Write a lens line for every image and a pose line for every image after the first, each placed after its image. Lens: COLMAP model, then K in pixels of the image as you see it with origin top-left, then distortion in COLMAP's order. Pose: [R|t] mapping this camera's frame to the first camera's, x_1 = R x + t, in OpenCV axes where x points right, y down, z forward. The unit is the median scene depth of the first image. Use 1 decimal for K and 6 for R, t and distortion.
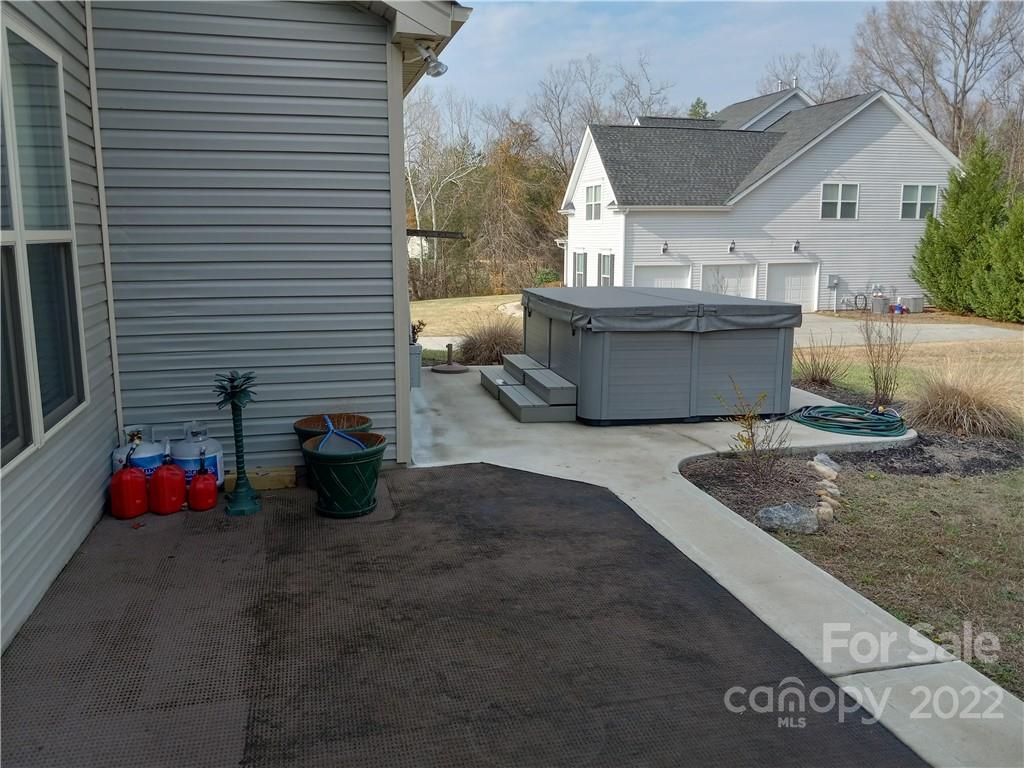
lens RADIAL K [[809.1, 0, 514.5], [0, 809.1, 361.6], [0, 0, 1]] dist [0.058360, -0.109919]
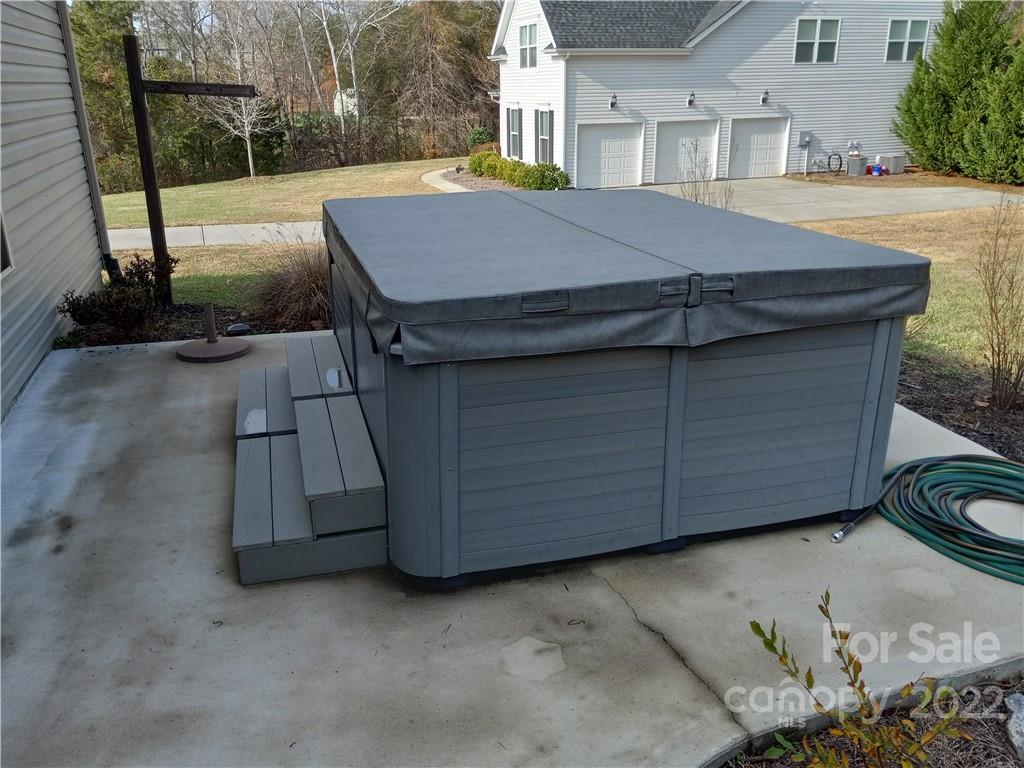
lens RADIAL K [[811.8, 0, 512.5], [0, 811.8, 358.7], [0, 0, 1]] dist [0.056037, -0.059850]
pose [[0.997893, -0.031036, 0.056977, 0.024323], [0.021171, 0.985861, 0.166221, -0.019622], [-0.061330, -0.164665, 0.984441, 0.125028]]
